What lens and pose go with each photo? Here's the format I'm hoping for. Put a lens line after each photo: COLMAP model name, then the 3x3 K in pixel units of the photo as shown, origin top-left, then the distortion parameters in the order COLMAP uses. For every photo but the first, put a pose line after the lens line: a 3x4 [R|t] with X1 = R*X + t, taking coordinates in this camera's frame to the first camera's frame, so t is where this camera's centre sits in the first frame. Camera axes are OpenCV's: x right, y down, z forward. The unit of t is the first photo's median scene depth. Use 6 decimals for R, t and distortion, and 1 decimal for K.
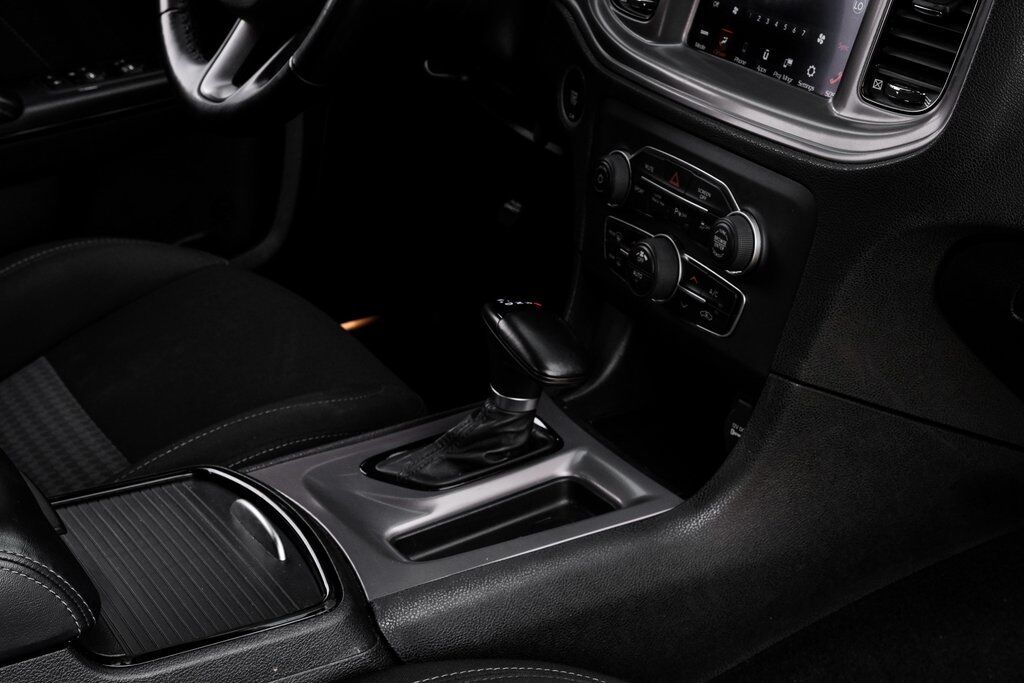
lens RADIAL K [[1614.9, 0, 512.0], [0, 1614.9, 341.5], [0, 0, 1]] dist [0.088080, -0.031898]
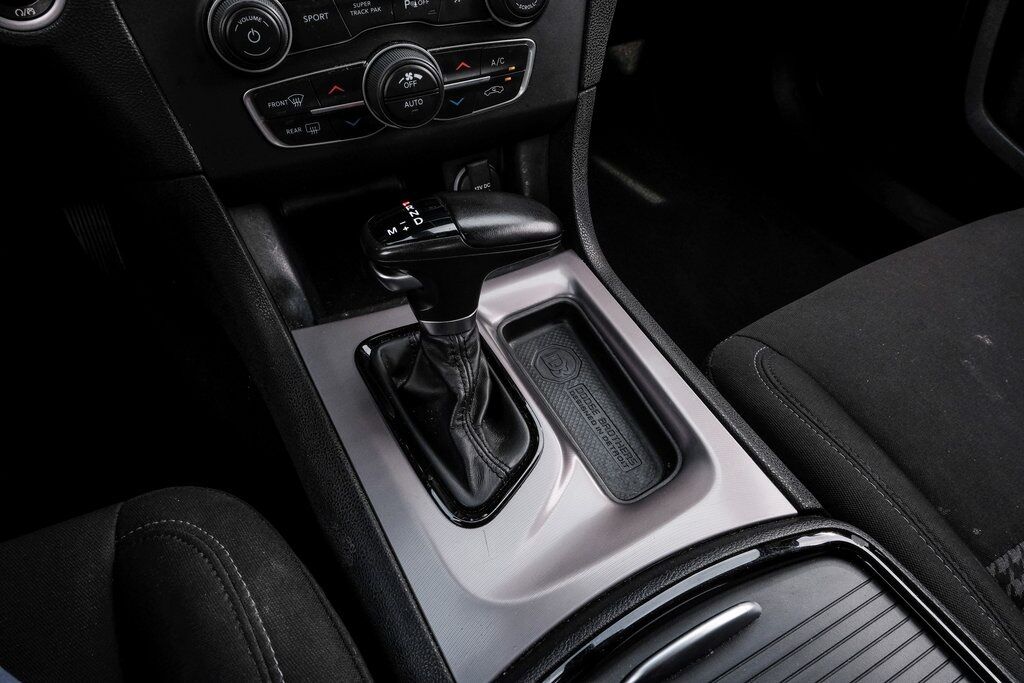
lens RADIAL K [[687.3, 0, 512.0], [0, 687.3, 341.5], [0, 0, 1]] dist [-0.042809, 0.000573]
pose [[0.064132, -0.732080, 0.678193, -0.214334], [0.390200, 0.643884, 0.658146, -0.152616], [-0.918494, 0.222423, 0.326951, 0.772749]]
